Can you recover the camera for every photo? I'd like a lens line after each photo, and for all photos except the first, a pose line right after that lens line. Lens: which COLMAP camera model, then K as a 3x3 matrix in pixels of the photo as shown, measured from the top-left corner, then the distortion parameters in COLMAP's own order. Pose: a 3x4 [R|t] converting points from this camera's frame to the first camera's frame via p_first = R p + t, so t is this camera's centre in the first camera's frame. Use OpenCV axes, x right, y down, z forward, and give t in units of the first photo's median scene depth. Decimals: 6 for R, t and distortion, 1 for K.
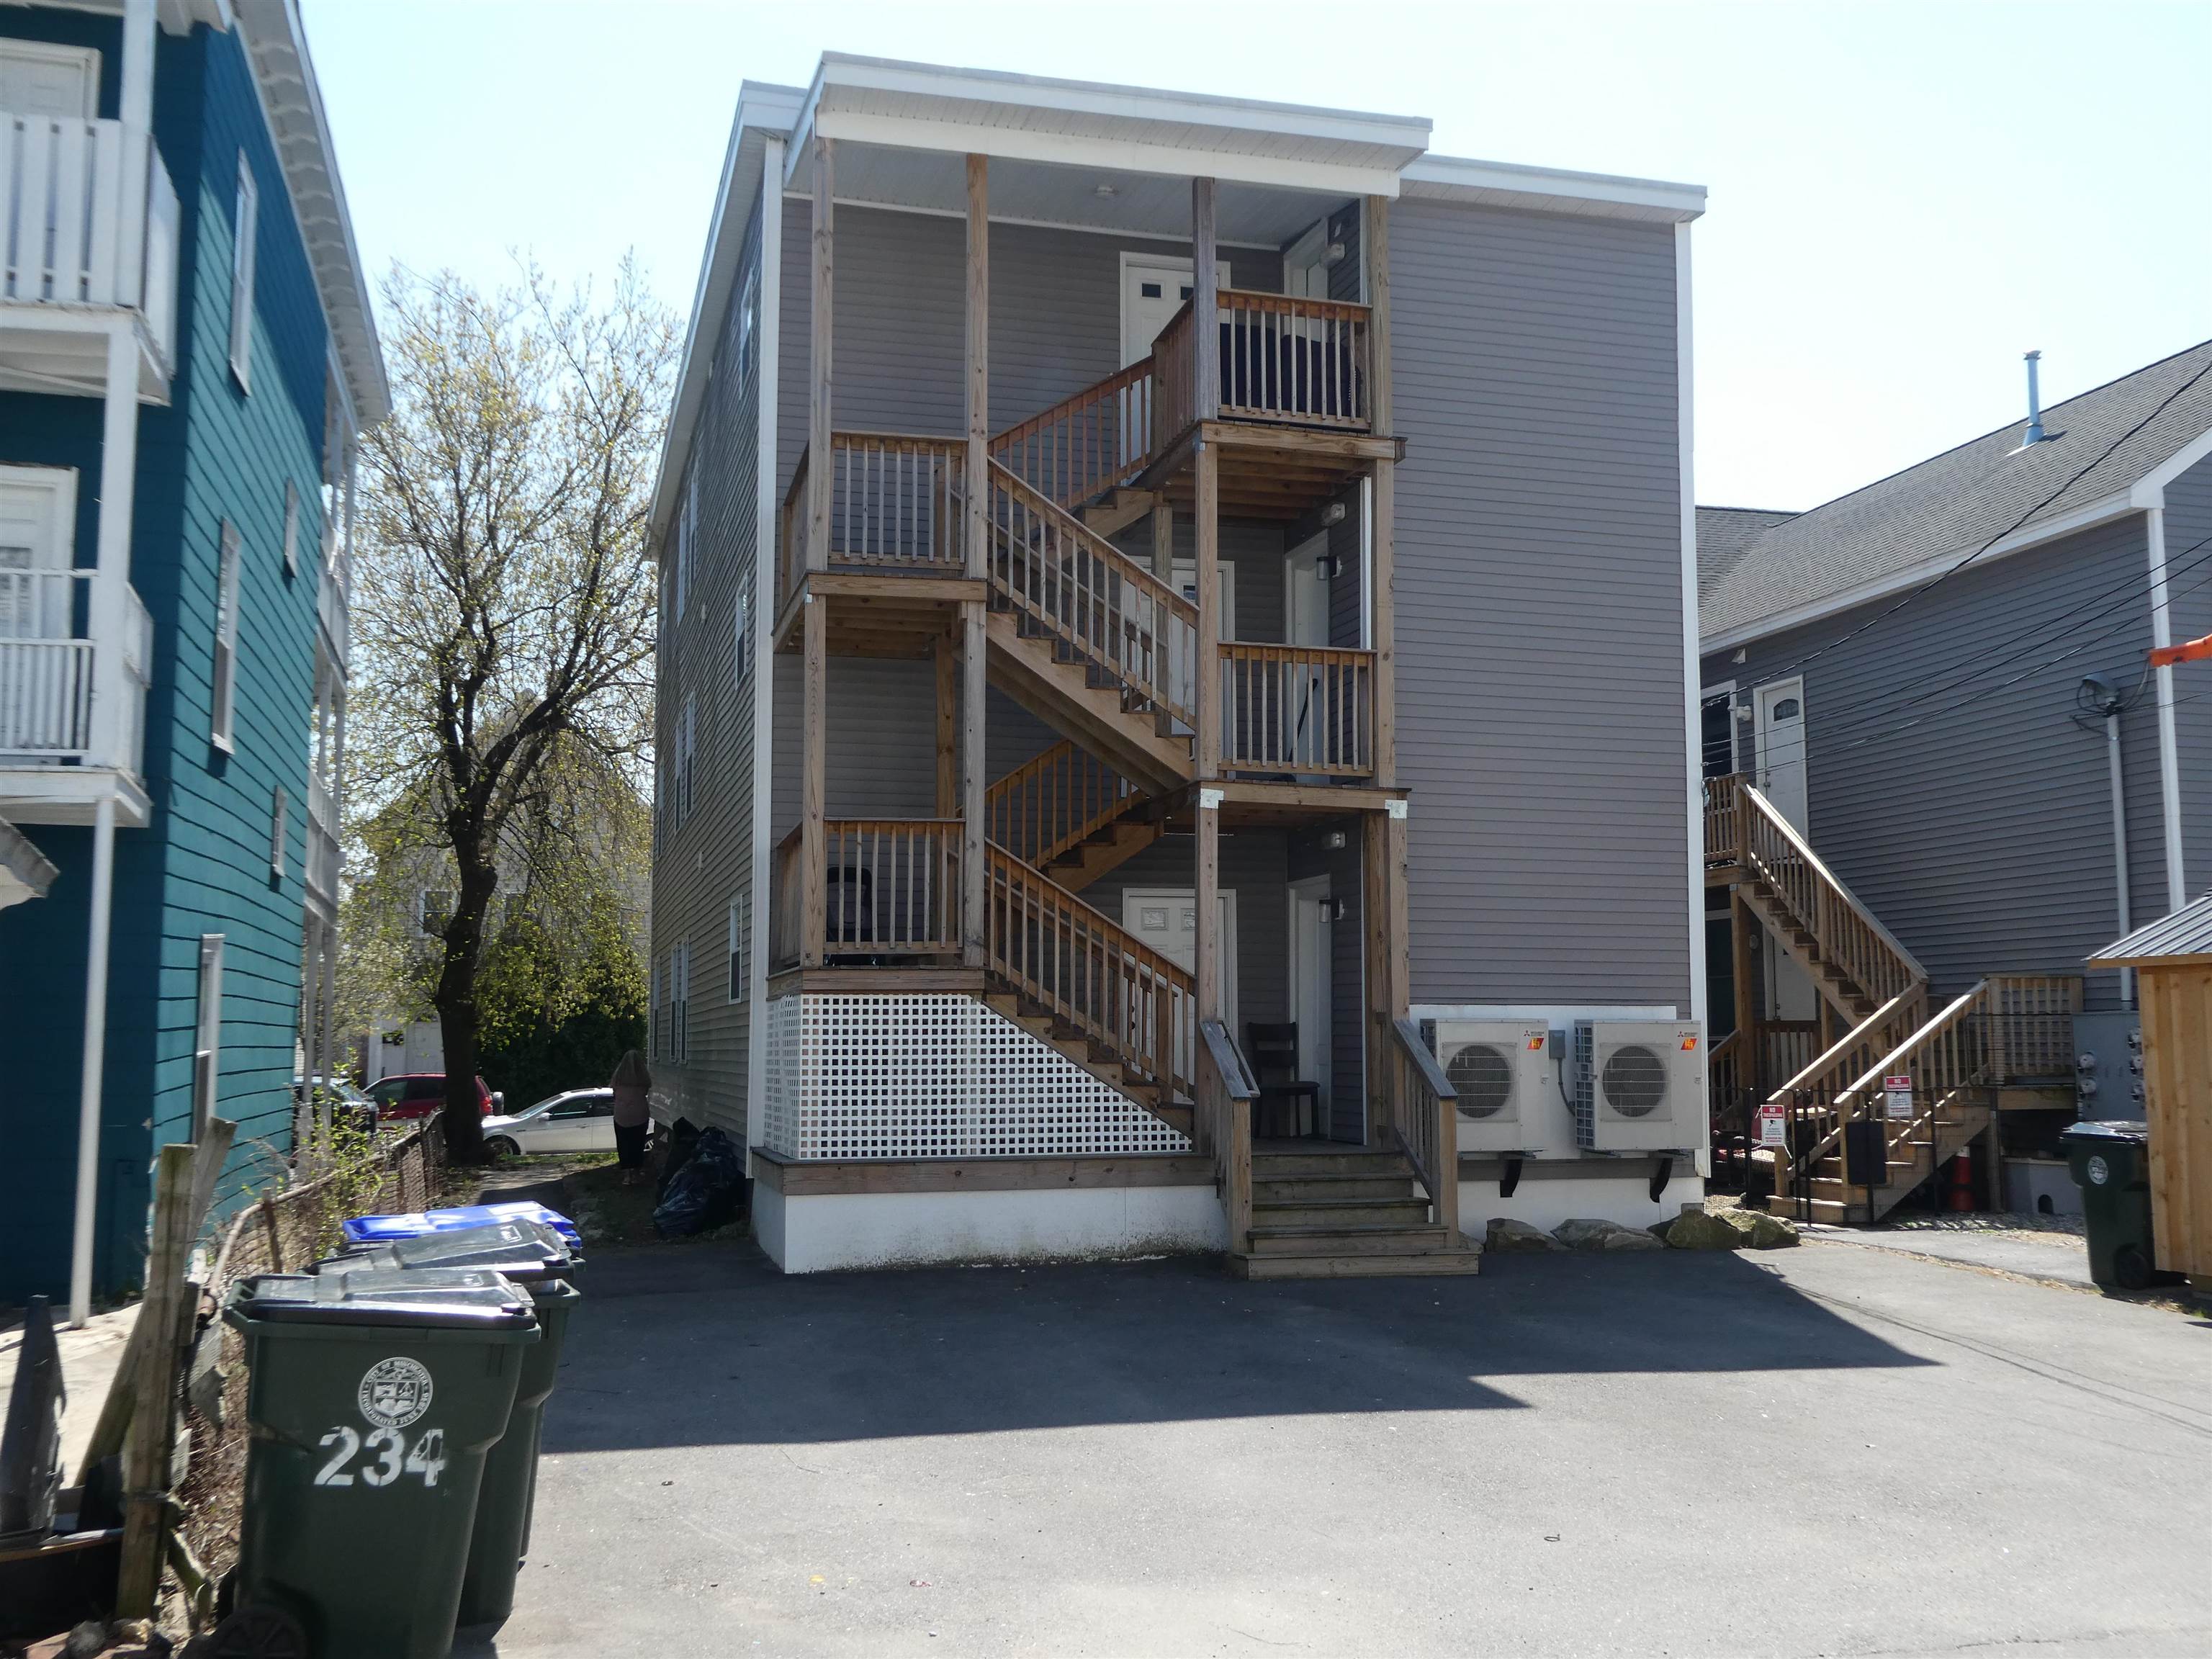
lens RADIAL K [[2157.8, 0, 1106.0], [0, 2157.8, 829.5], [0, 0, 1]] dist [0.074804, -0.193194]
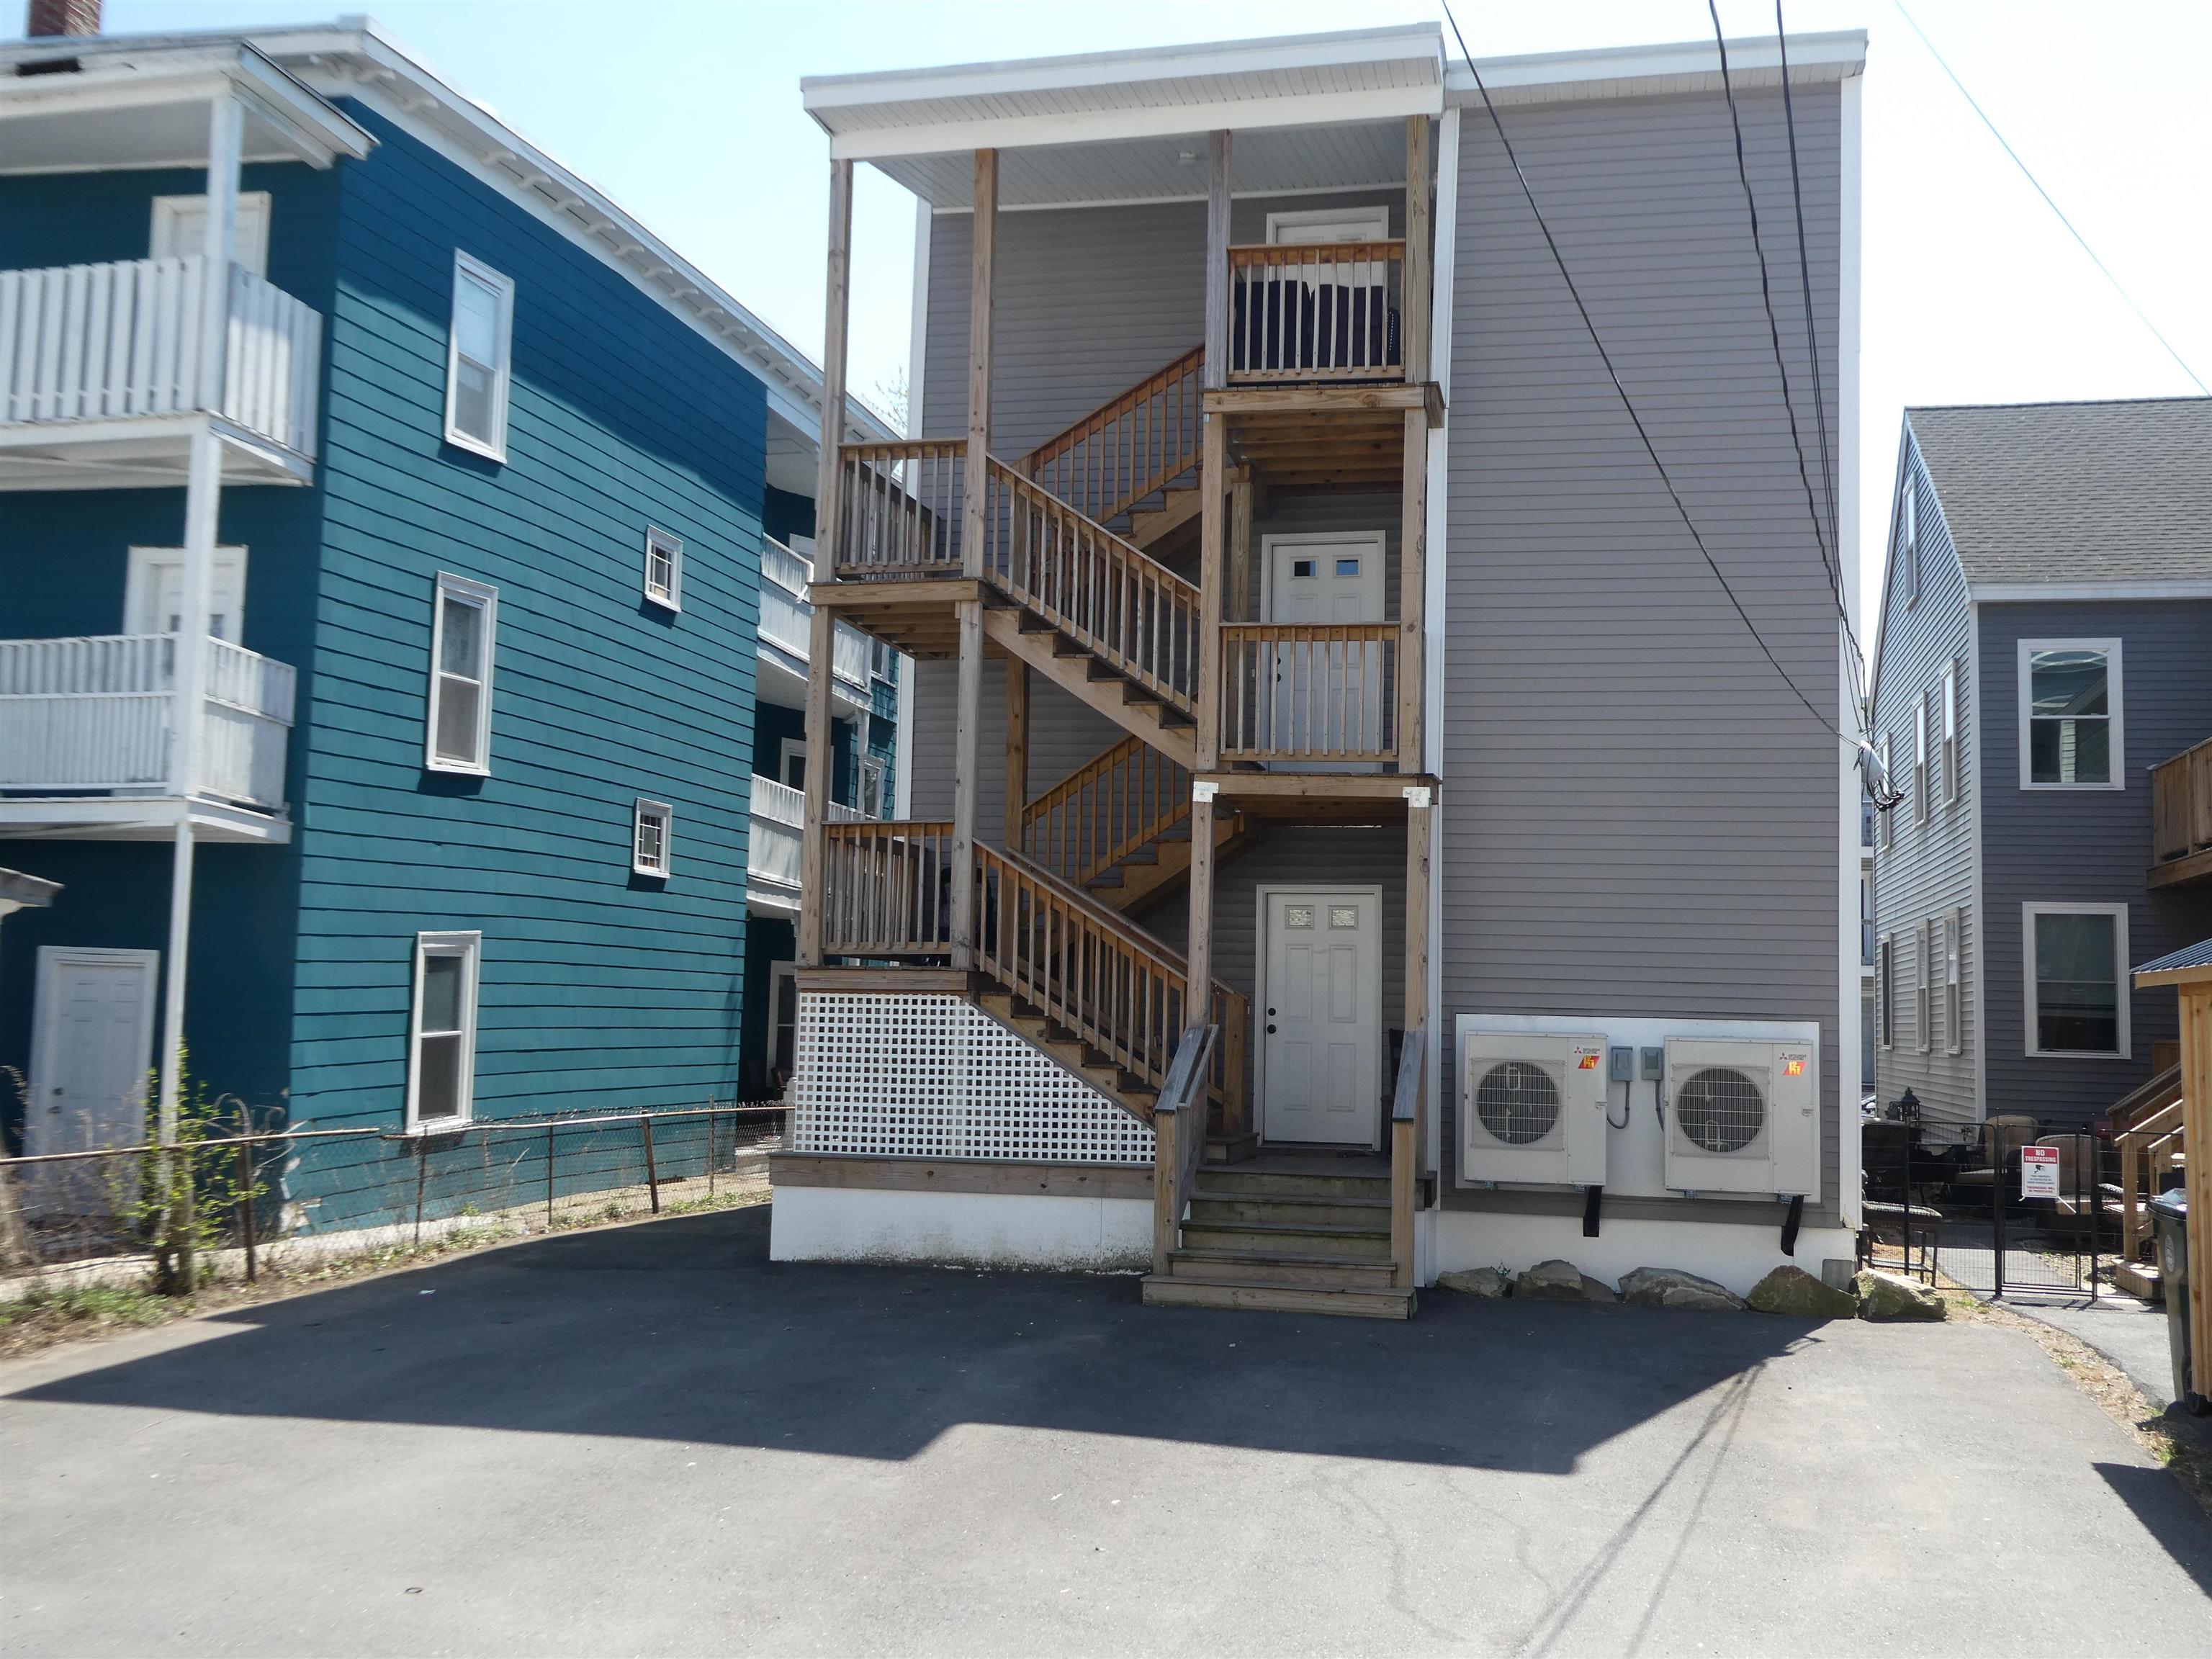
lens RADIAL K [[2157.8, 0, 1106.0], [0, 2157.8, 829.5], [0, 0, 1]] dist [0.074804, -0.193194]
pose [[0.880497, -0.019350, -0.473657, 0.468183], [0.022914, 0.999736, 0.001753, -0.000440], [0.473498, -0.012397, 0.880707, 0.152550]]
